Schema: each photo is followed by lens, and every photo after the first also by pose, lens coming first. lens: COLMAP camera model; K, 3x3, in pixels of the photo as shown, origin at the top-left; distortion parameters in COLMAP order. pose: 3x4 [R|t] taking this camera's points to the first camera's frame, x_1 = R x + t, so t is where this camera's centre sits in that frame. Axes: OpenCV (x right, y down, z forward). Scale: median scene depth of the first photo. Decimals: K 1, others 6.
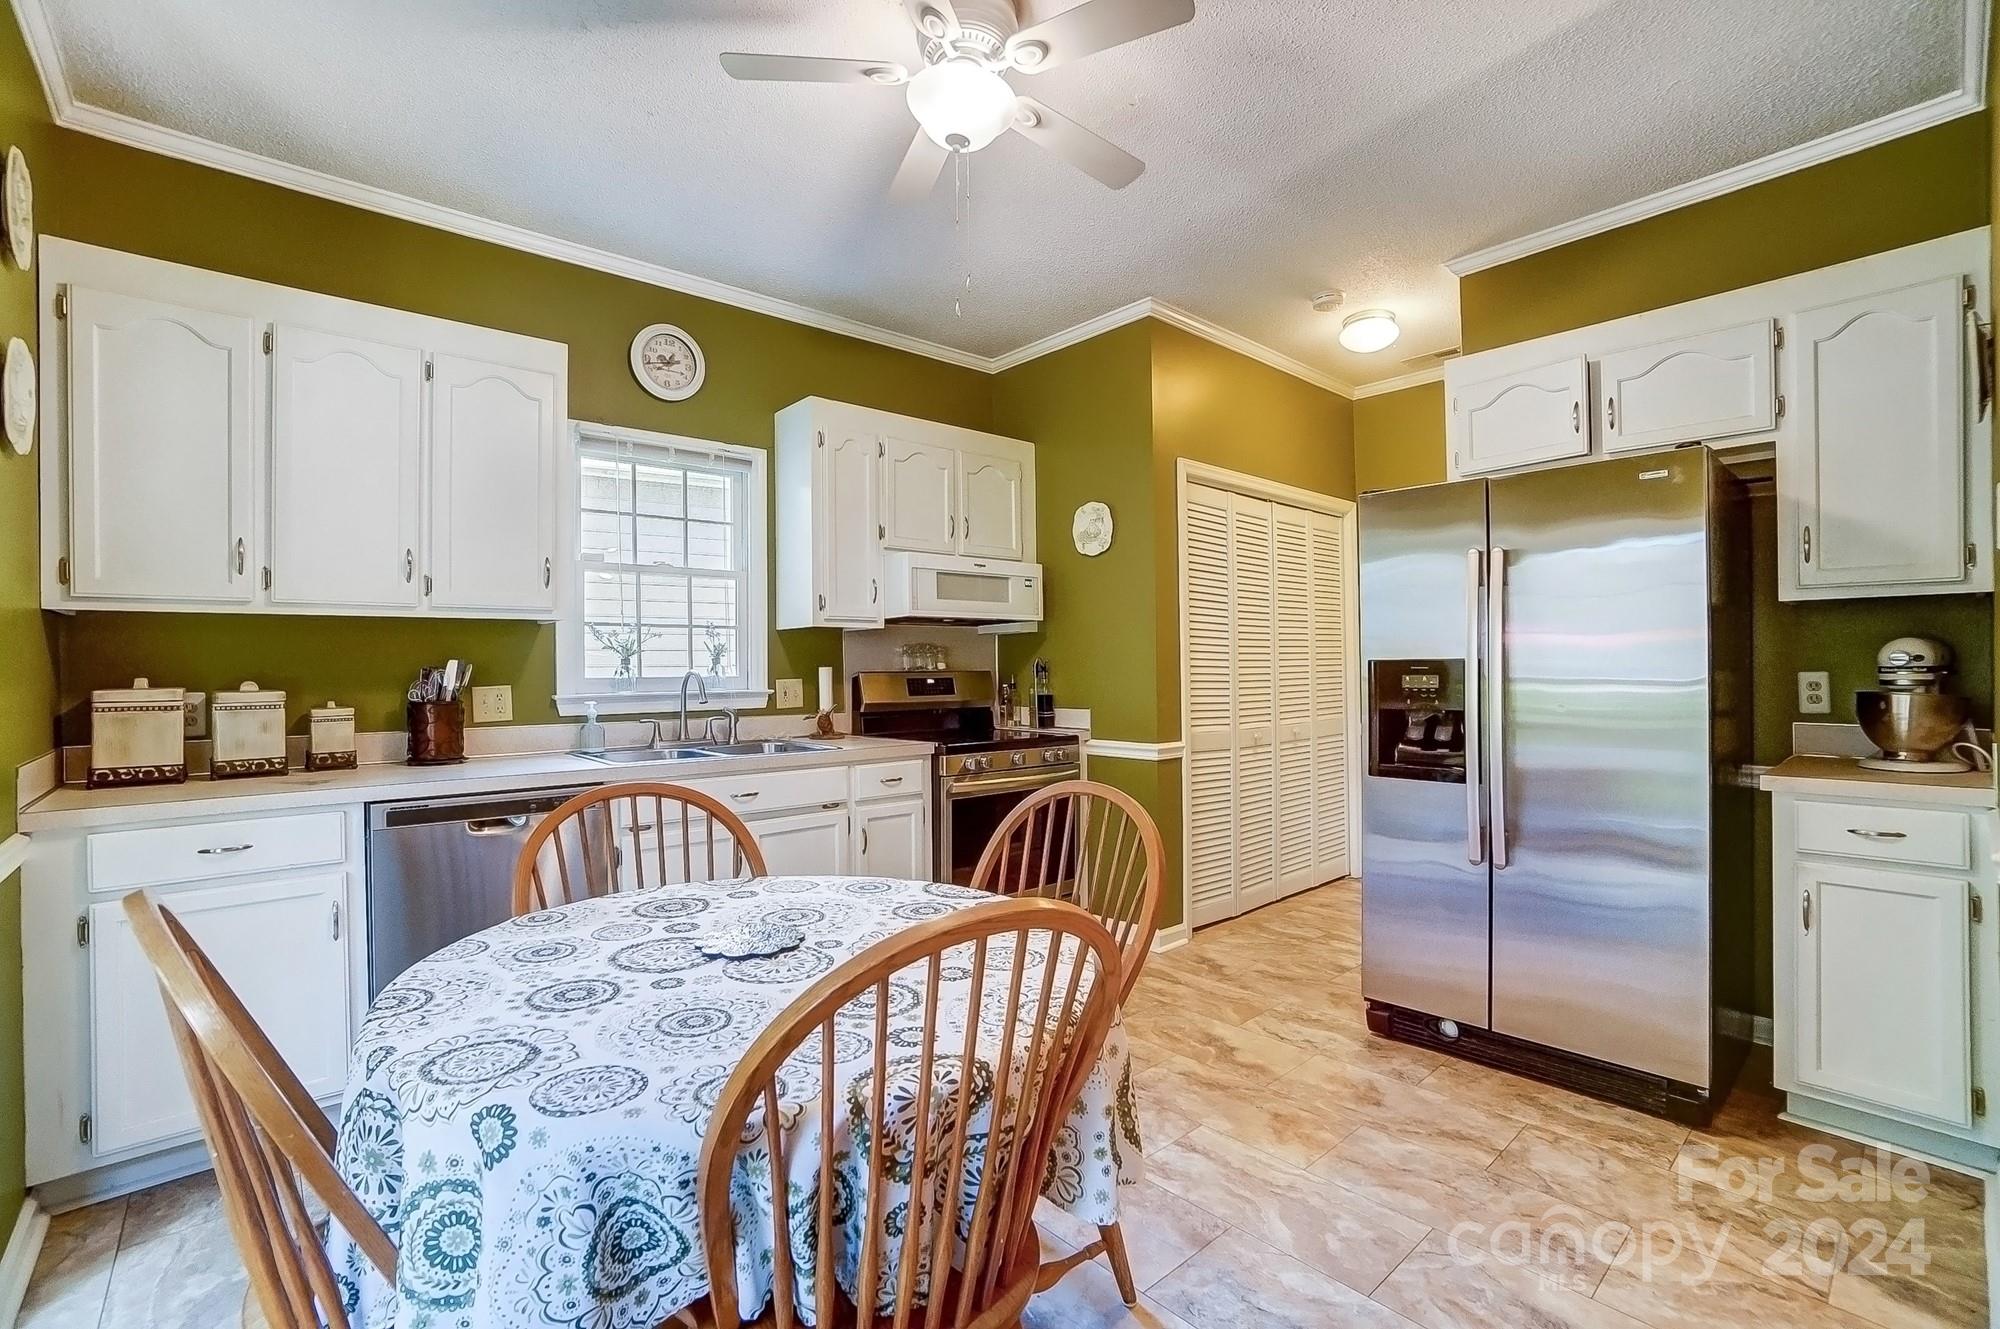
lens RADIAL K [[881.7, 0, 996.8], [0, 881.7, 666.0], [0, 0, 1]] dist [-0.064235, 0.023769]
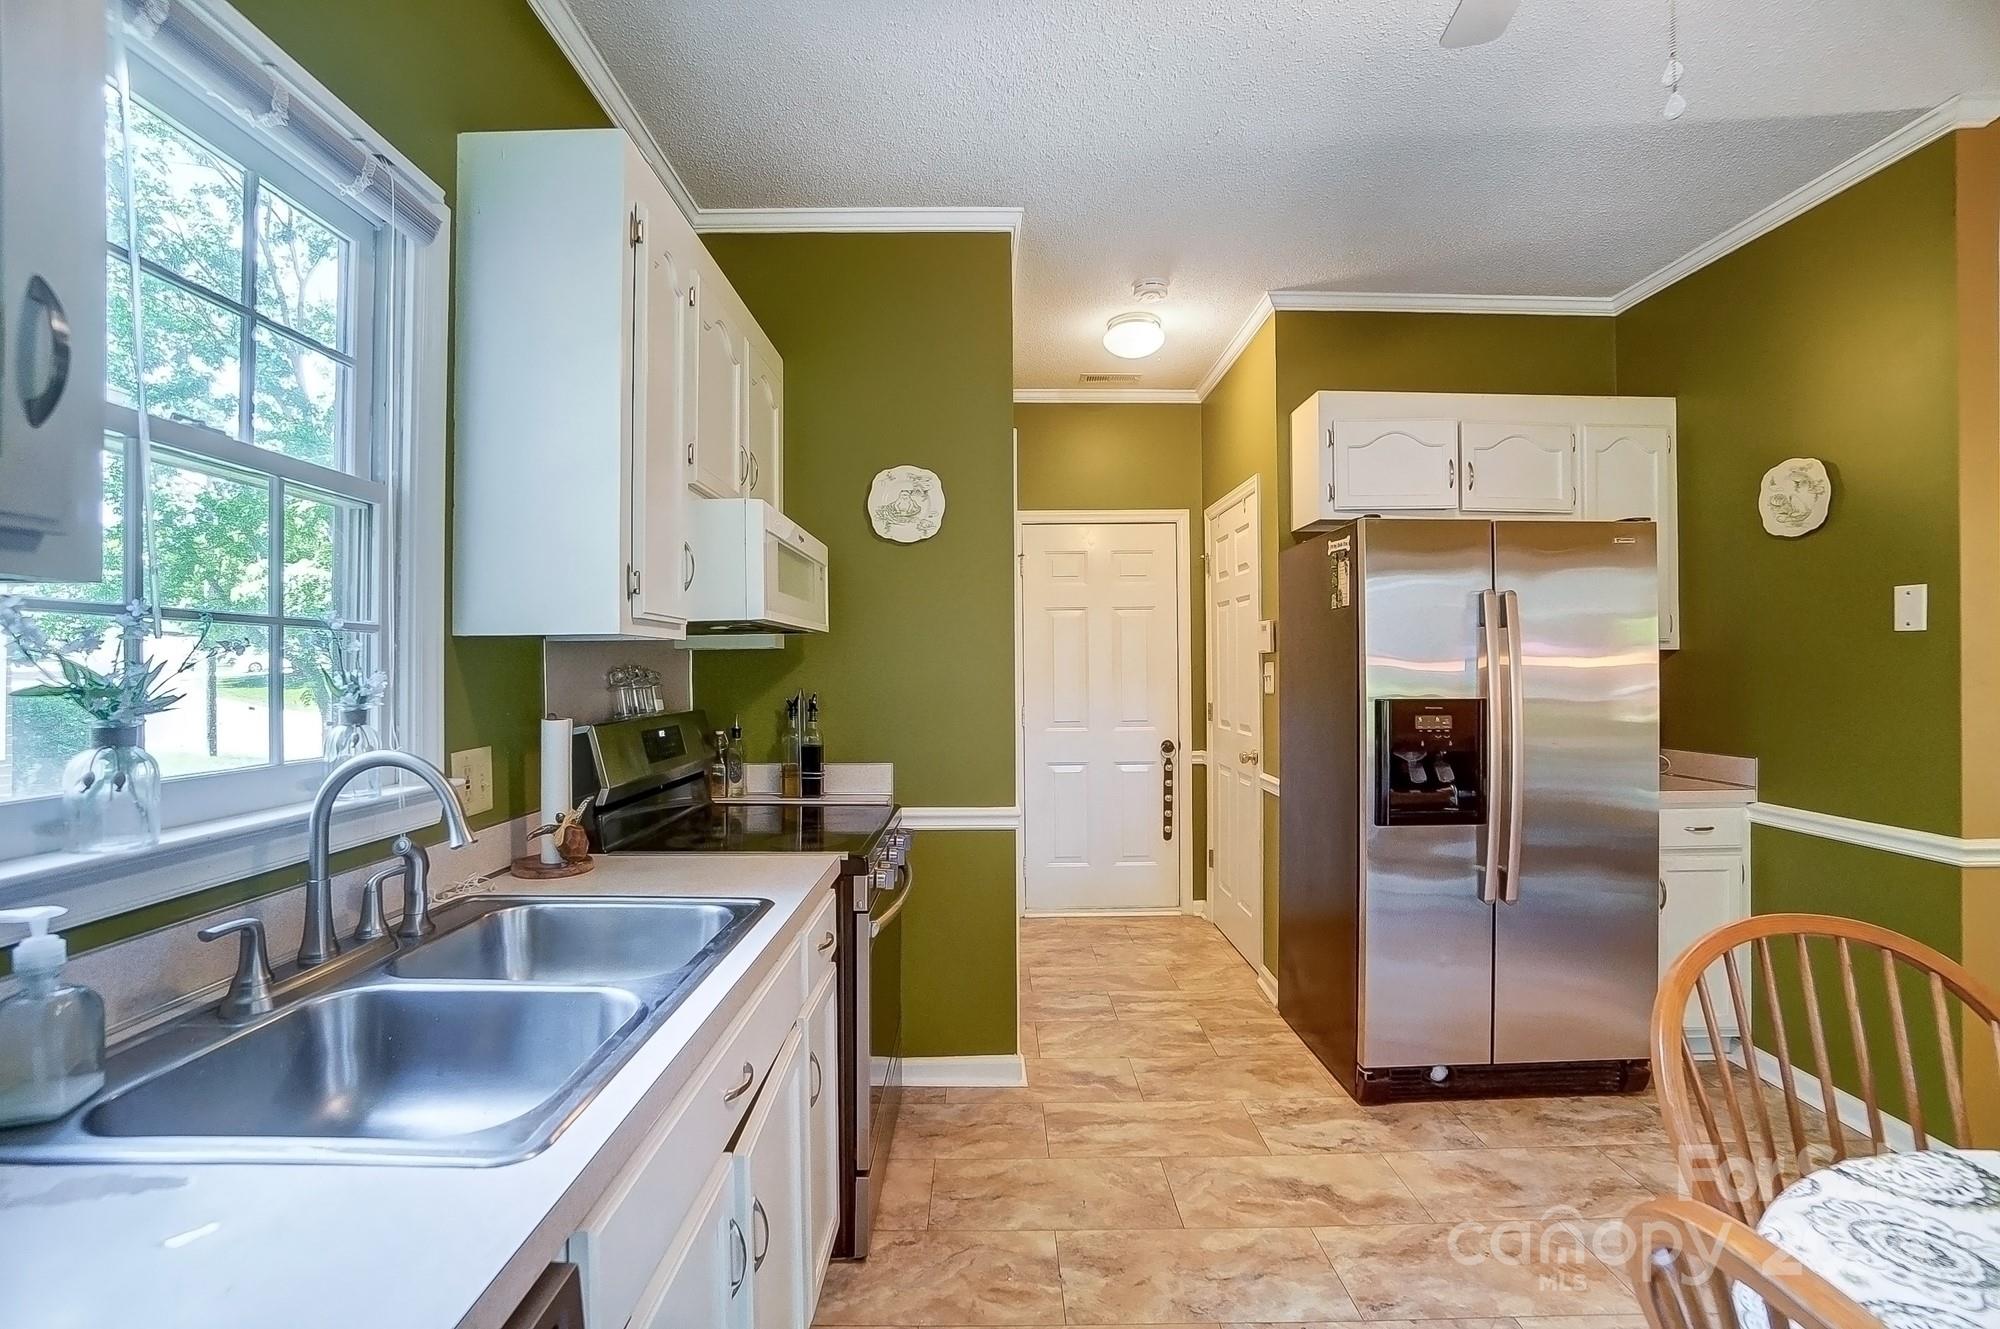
lens RADIAL K [[881.7, 0, 996.8], [0, 881.7, 666.0], [0, 0, 1]] dist [-0.064235, 0.023769]
pose [[0.654345, 0.009187, 0.756141, -0.446273], [-0.004444, 0.999956, -0.008303, -0.027785], [-0.756183, 0.002073, 0.654356, 0.598401]]
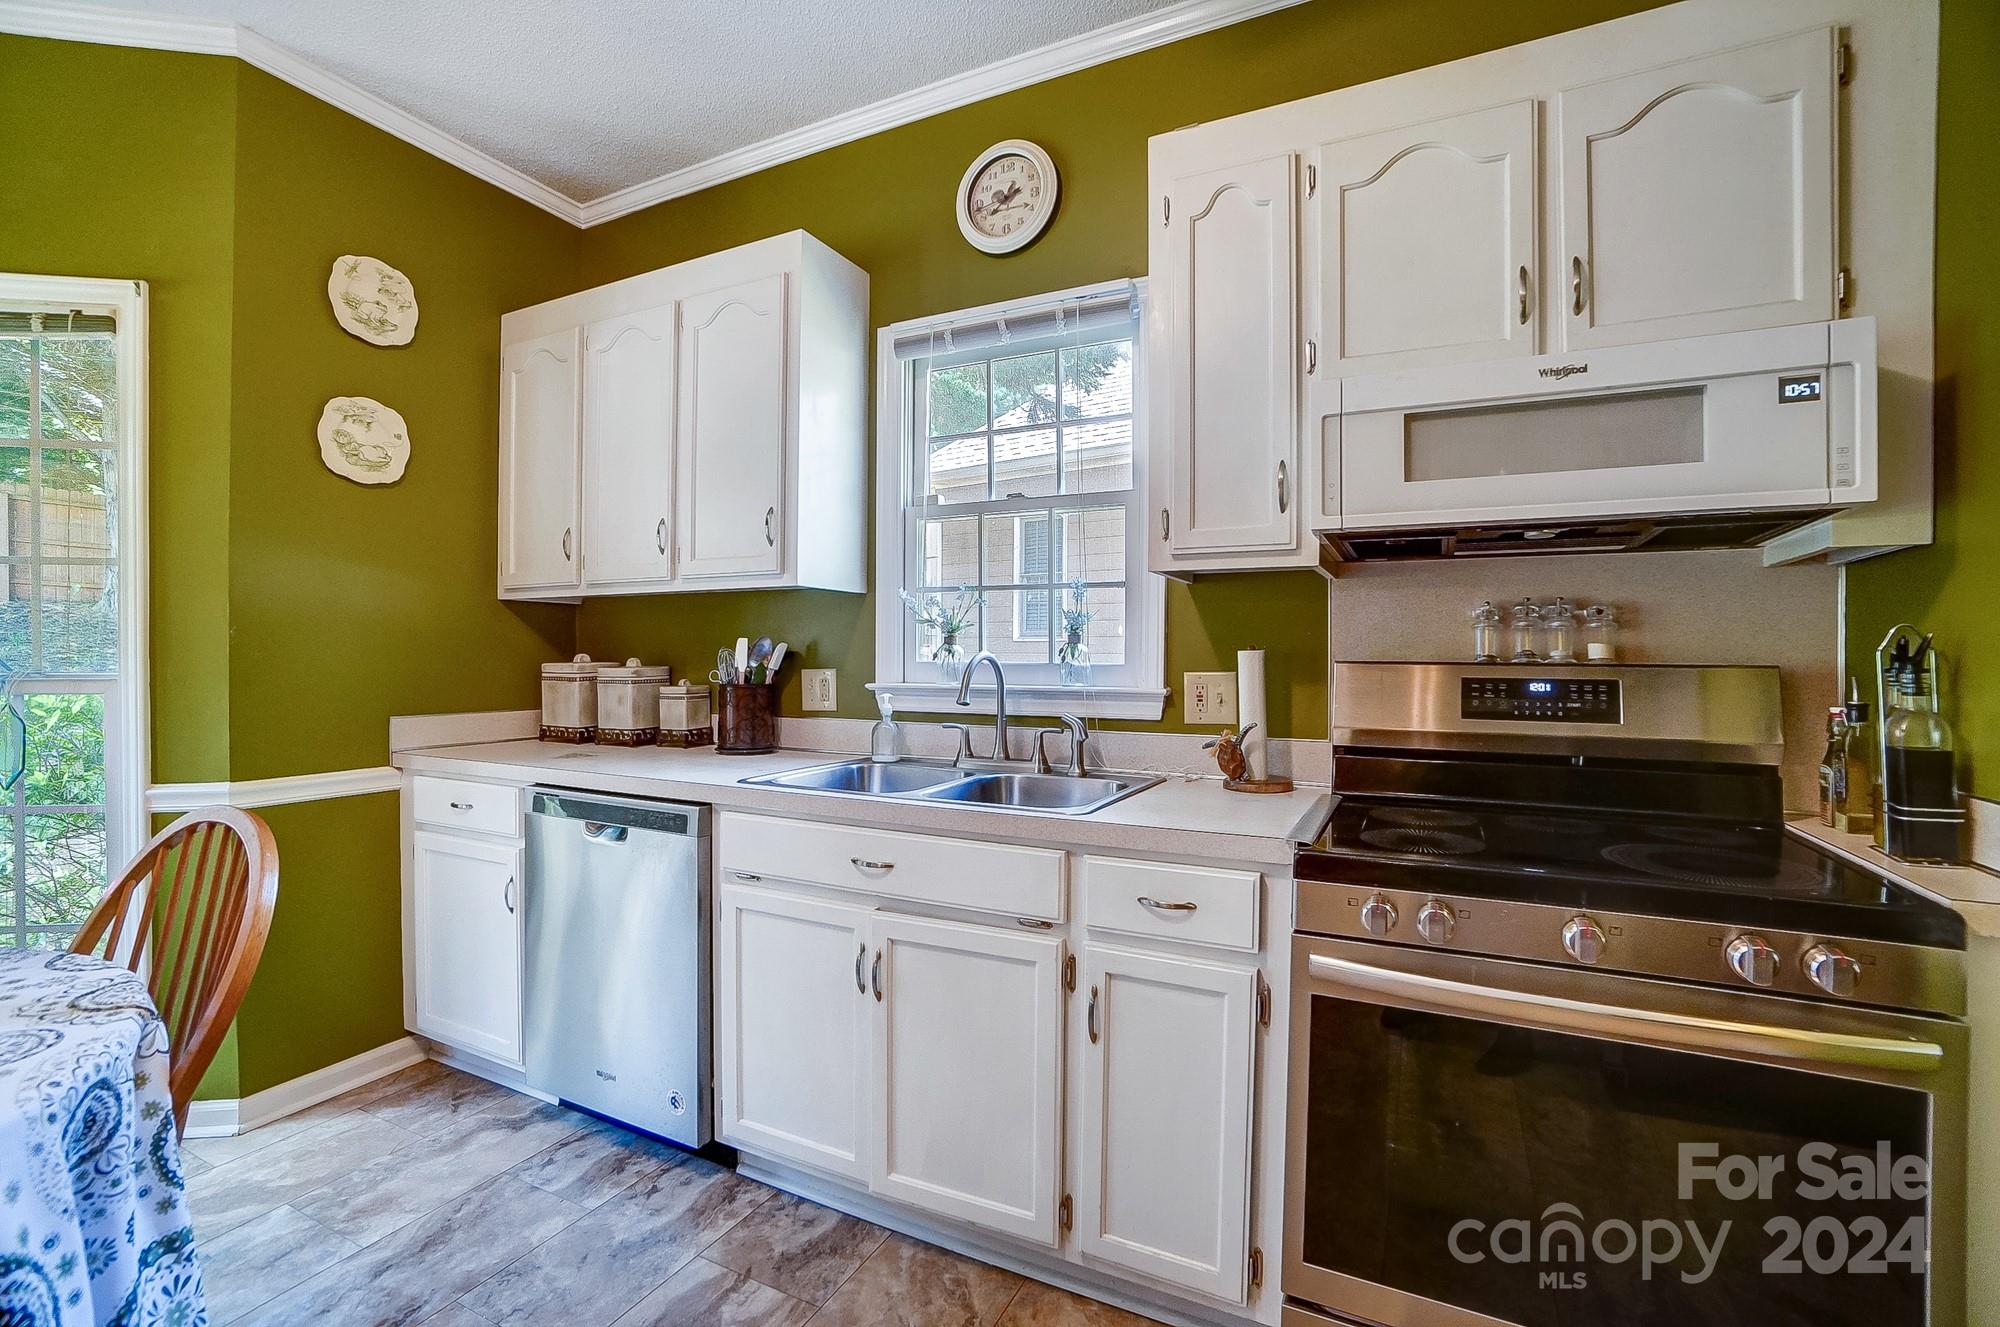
lens RADIAL K [[881.7, 0, 996.8], [0, 881.7, 665.0], [0, 0, 1]] dist [-0.064235, 0.023769]
pose [[0.375812, 0.021140, -0.926455, 0.258932], [-0.007256, 0.999776, 0.019870, 0.000896], [0.926668, -0.000745, 0.375881, 0.764669]]
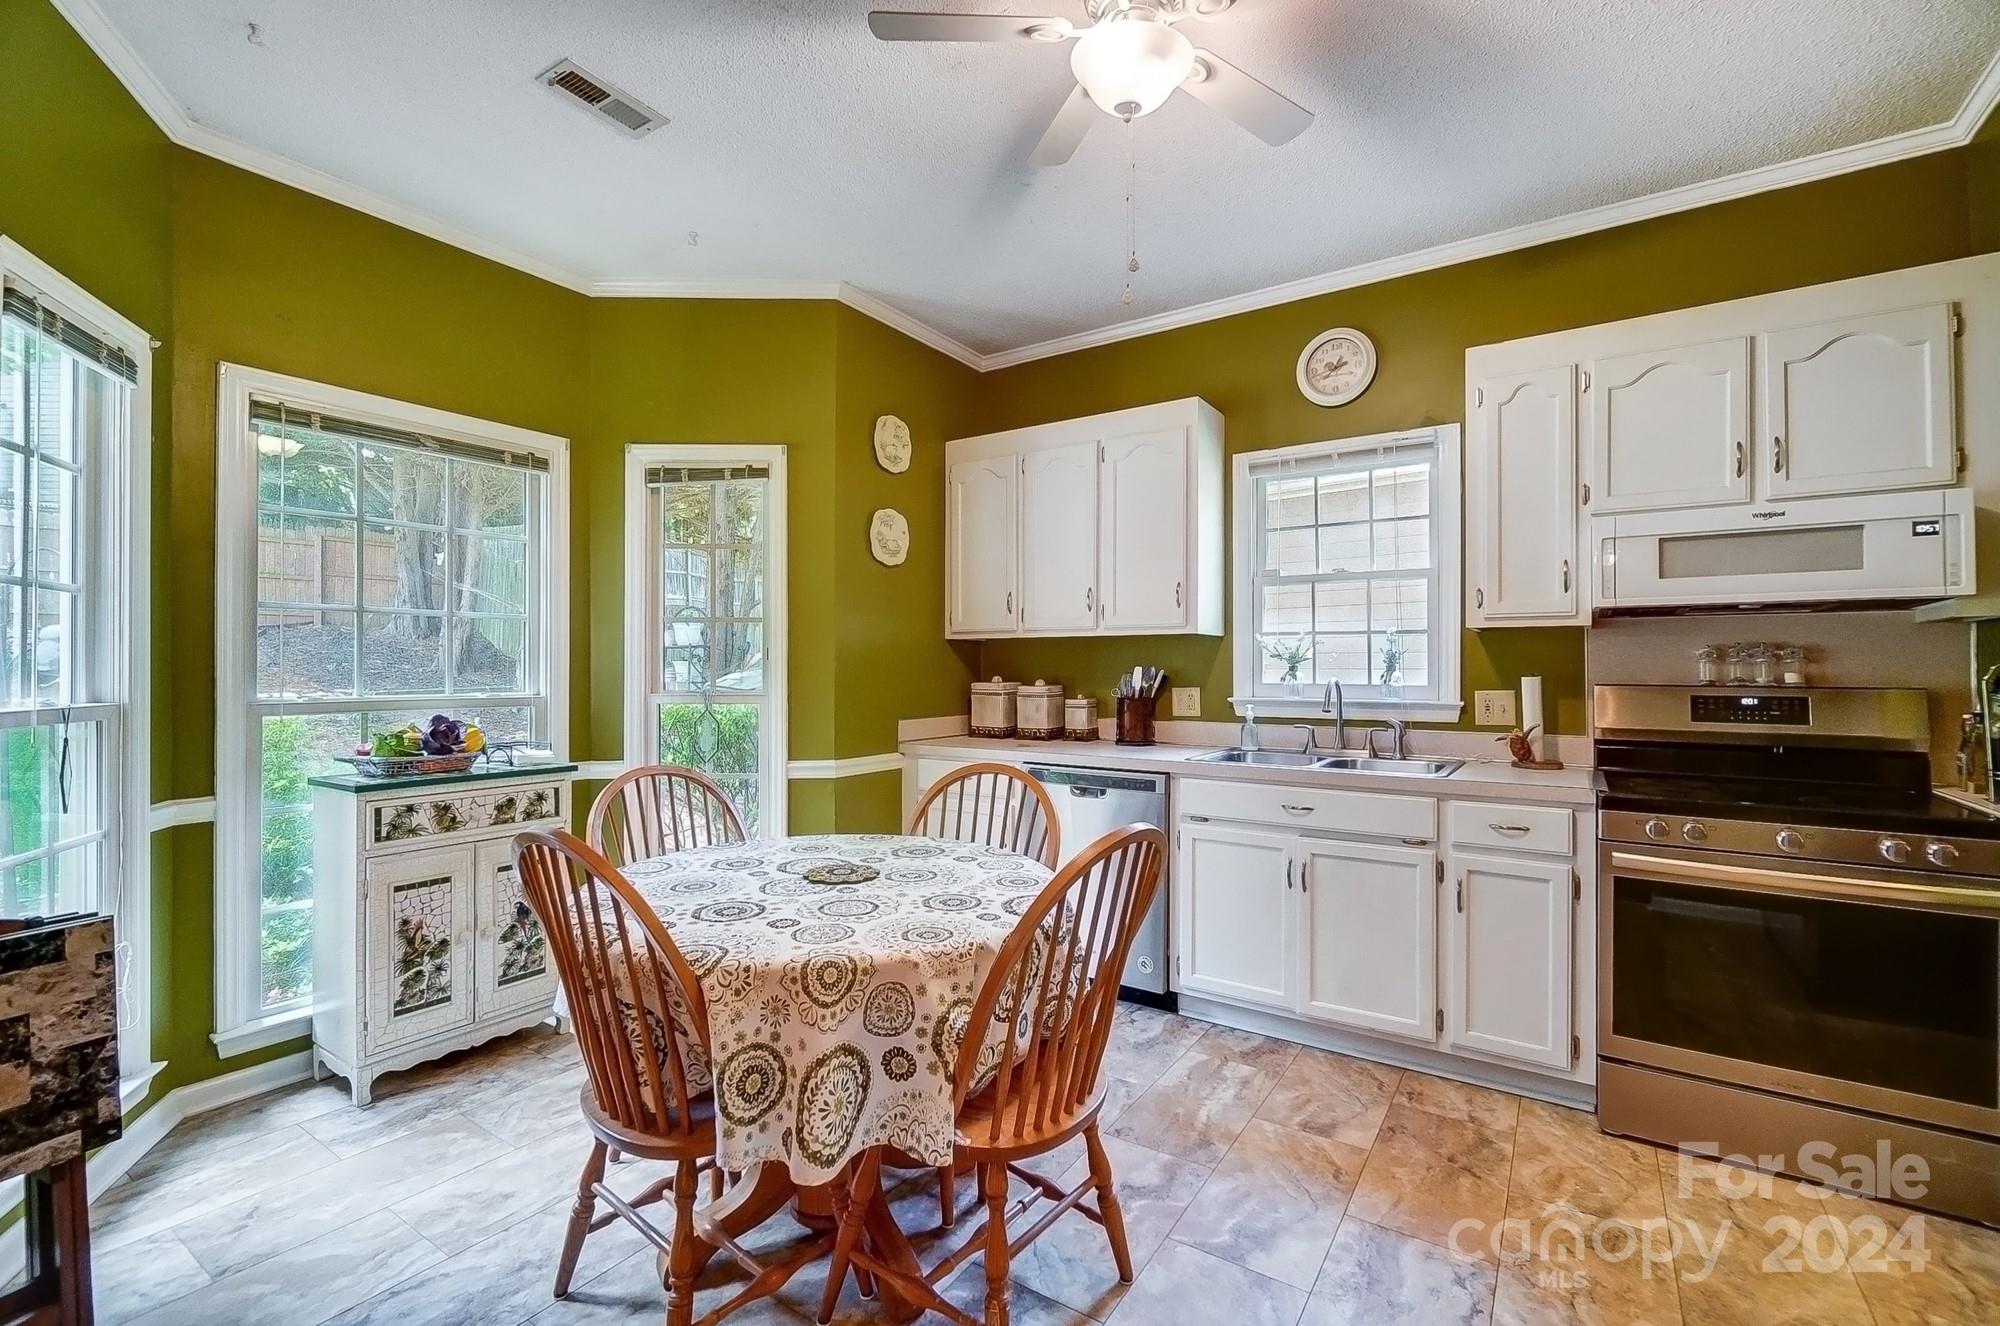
lens RADIAL K [[865.3, 0, 1000.0], [0, 865.3, 663.0], [0, 0, 1]] dist [-0.001027, -0.001087]
pose [[0.256420, 0.003353, -0.966560, 0.494848], [-0.003997, 0.999989, 0.002409, -0.012406], [0.966557, 0.003246, 0.256431, 0.389631]]
